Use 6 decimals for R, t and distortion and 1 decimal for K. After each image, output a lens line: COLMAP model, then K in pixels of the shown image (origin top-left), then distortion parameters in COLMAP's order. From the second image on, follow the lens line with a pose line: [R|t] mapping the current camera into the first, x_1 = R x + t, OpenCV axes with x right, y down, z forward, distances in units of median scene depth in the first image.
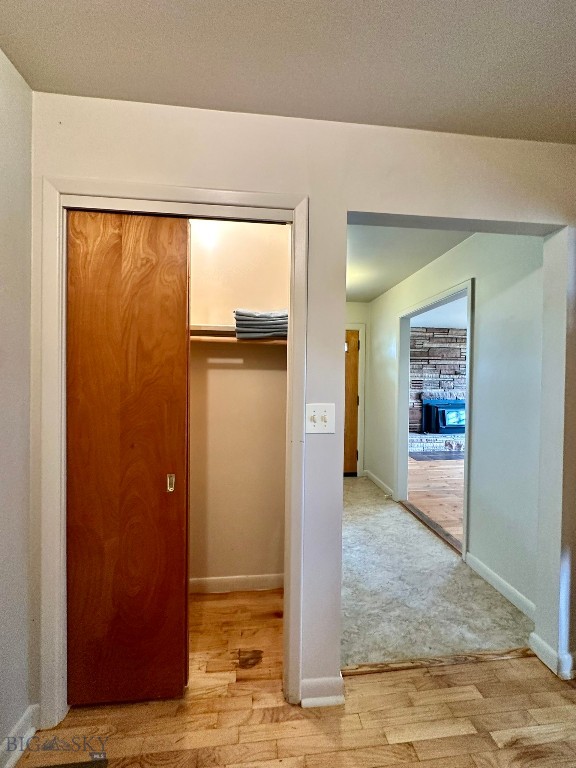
lens RADIAL K [[306.6, 0, 288.0], [0, 306.6, 381.6], [0, 0, 1]] dist [-0.002258, 0.000177]
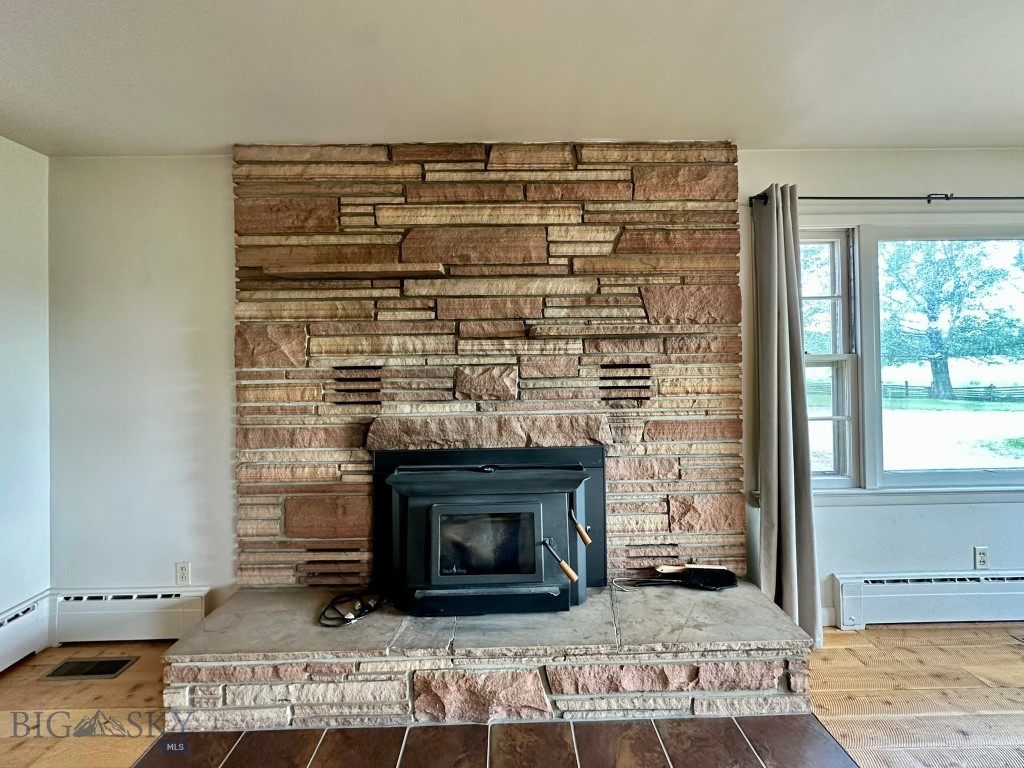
lens RADIAL K [[408.9, 0, 502.1], [0, 408.9, 366.1], [0, 0, 1]] dist [-0.002258, 0.000177]
pose [[0.995154, -0.023558, -0.095468, 0.562164], [0.022654, 0.999688, -0.010547, 0.001061], [0.095687, 0.008334, 0.995377, 0.692486]]
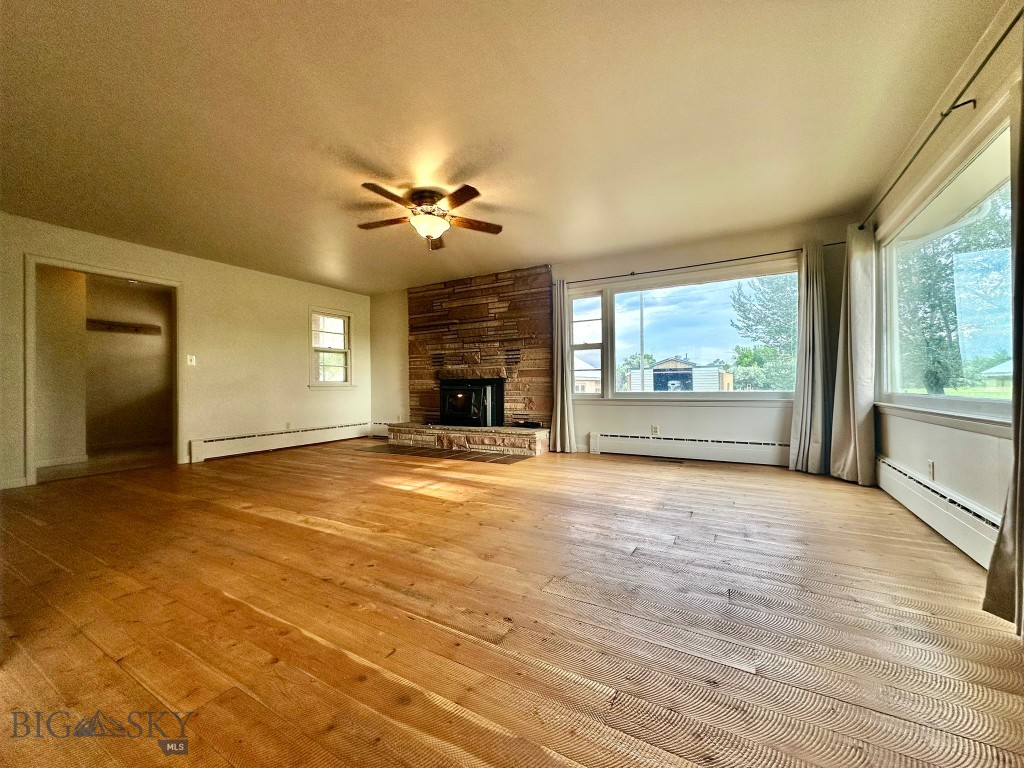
lens RADIAL K [[408.9, 0, 514.7], [0, 408.9, 381.9], [0, 0, 1]] dist [-0.002258, 0.000177]
pose [[0.813341, -0.022648, -0.581346, 1.147450], [0.019043, 0.999743, -0.012306, 0.079145], [0.581475, -0.001062, 0.813564, 0.297117]]
